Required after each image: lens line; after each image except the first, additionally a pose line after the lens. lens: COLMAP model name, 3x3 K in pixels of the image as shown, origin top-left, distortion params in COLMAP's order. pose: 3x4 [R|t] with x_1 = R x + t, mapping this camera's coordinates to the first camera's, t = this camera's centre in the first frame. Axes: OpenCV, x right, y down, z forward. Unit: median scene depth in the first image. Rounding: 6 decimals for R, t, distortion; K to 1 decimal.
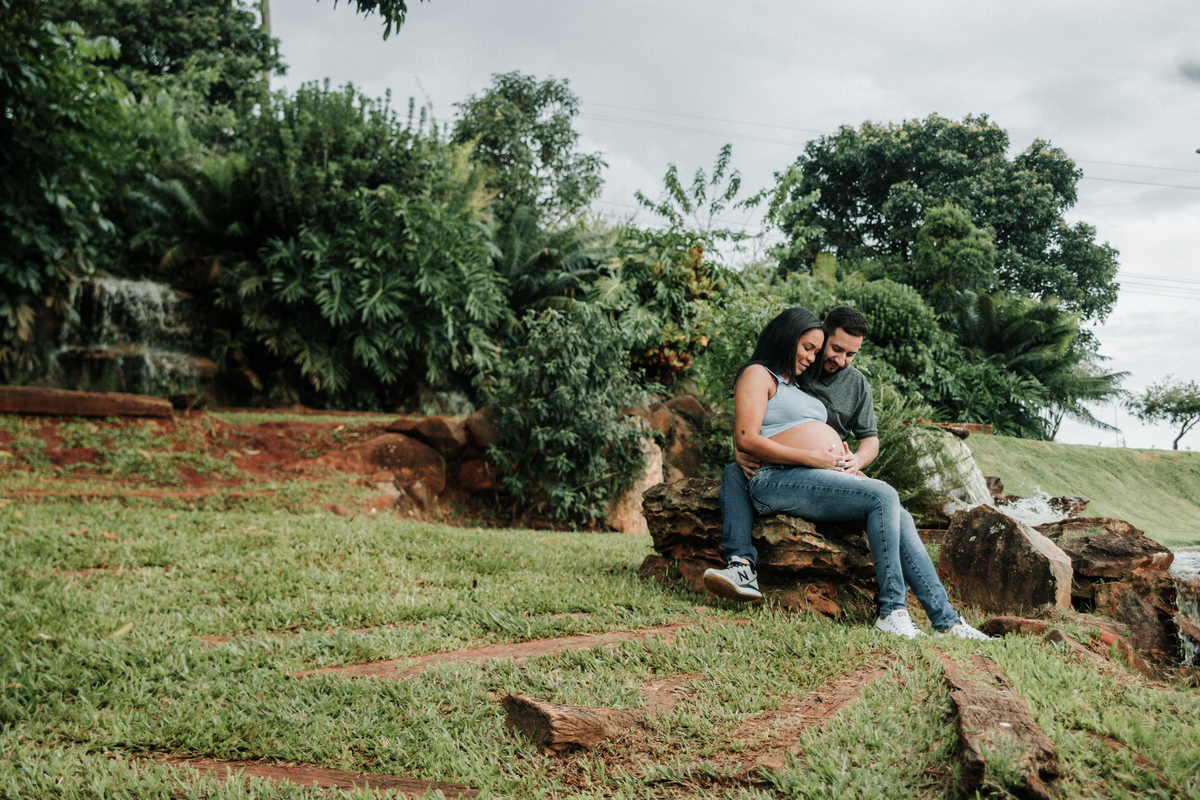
lens RADIAL K [[1421.9, 0, 607.2], [0, 1421.9, 403.3], [0, 0, 1]] dist [-0.003558, 0.395097]
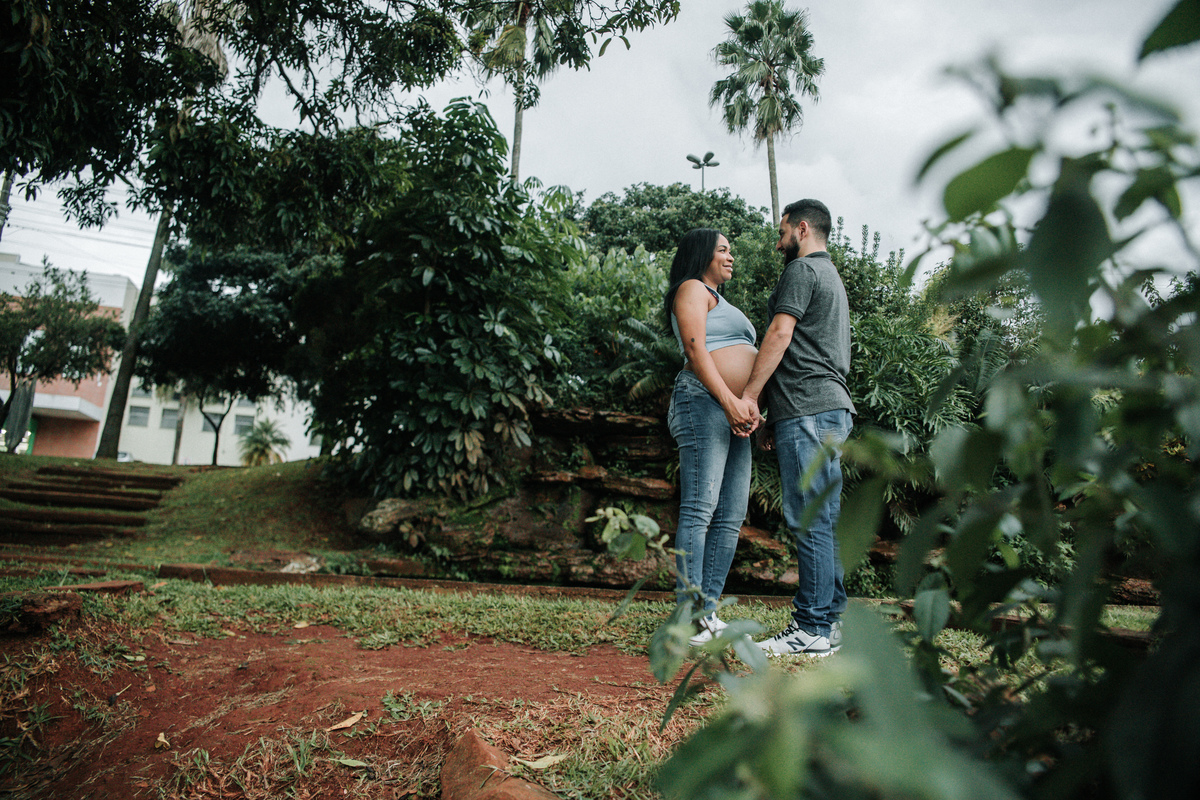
lens RADIAL K [[857.3, 0, 606.0], [0, 857.3, 395.0], [0, 0, 1]] dist [-0.109519, 0.094725]
pose [[0.880124, -0.055194, -0.471525, -0.021467], [-0.004904, 0.992109, -0.125285, -0.015008], [0.474719, 0.112579, 0.872908, 0.431497]]
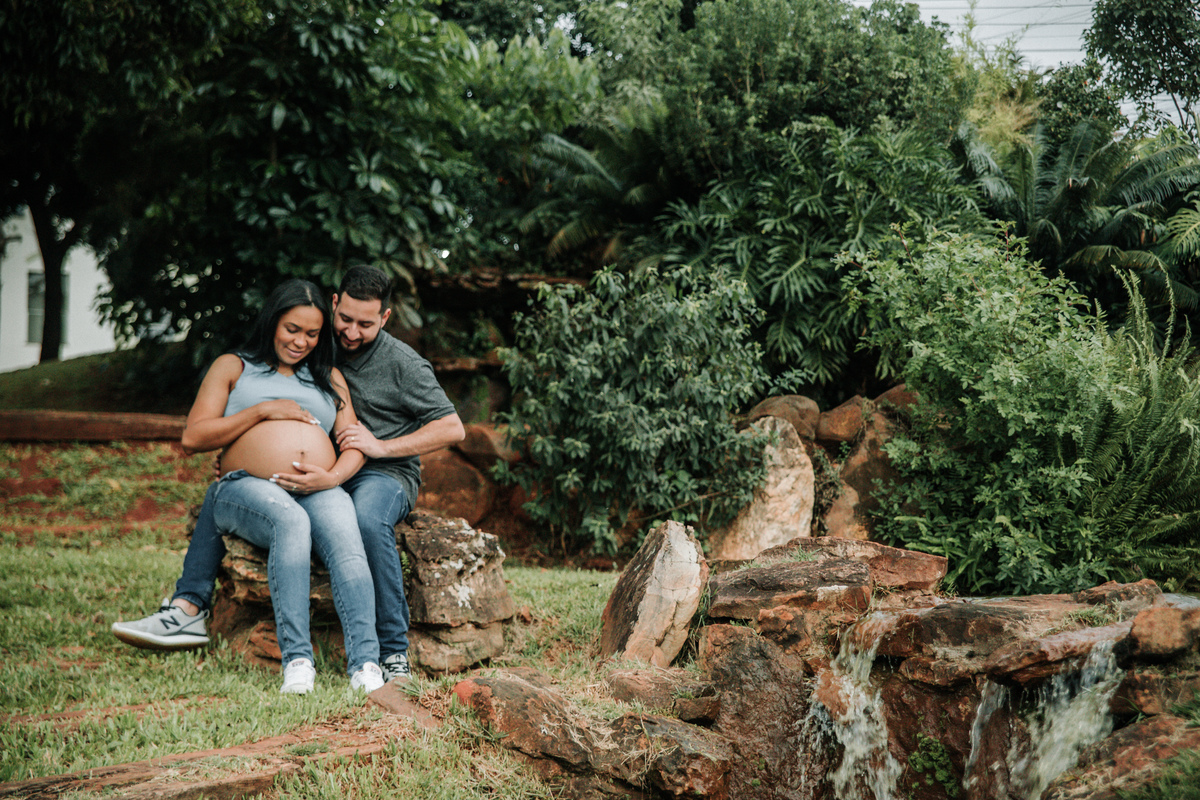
lens RADIAL K [[1964.3, 0, 602.3], [0, 1964.3, 439.3], [0, 0, 1]] dist [0.177406, -0.022300]
pose [[0.892573, -0.035860, -0.449474, 0.207936], [0.041176, 0.999150, 0.002055, 0.008252], [0.449018, -0.020341, 0.893291, 0.031646]]
